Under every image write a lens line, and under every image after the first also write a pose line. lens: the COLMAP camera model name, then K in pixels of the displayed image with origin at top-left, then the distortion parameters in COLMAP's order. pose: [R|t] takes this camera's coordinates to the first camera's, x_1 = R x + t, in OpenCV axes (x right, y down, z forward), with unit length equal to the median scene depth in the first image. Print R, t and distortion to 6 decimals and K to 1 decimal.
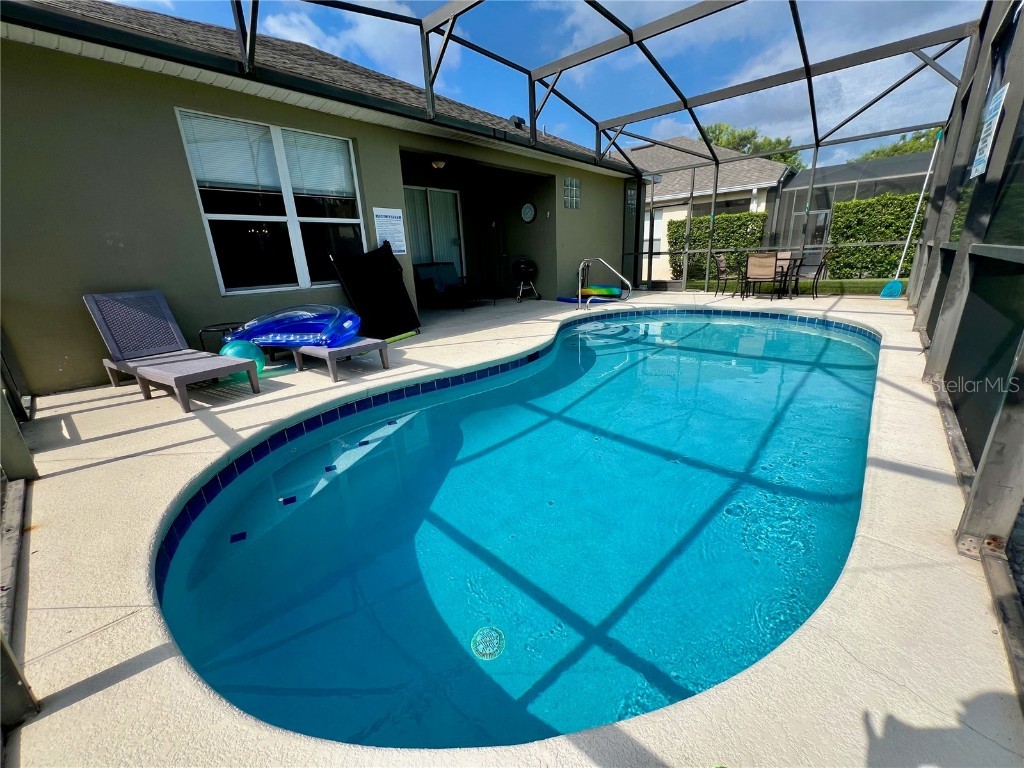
lens RADIAL K [[410.6, 0, 514.6], [0, 410.6, 382.3], [0, 0, 1]] dist [-0.002931, 0.000065]
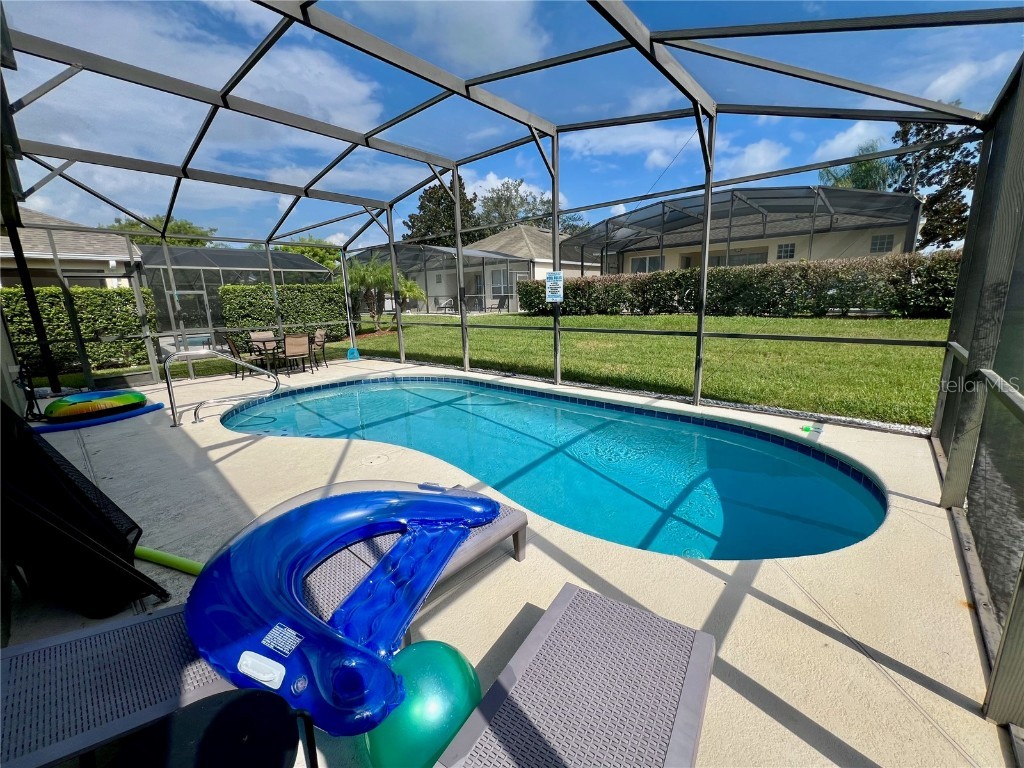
lens RADIAL K [[410.6, 0, 515.2], [0, 410.6, 384.9], [0, 0, 1]] dist [-0.002931, 0.000065]
pose [[0.000712, -0.166499, 0.986041, -0.589558], [0.322608, 0.933359, 0.157370, -0.204332], [-0.946532, 0.317993, 0.054379, 0.517531]]
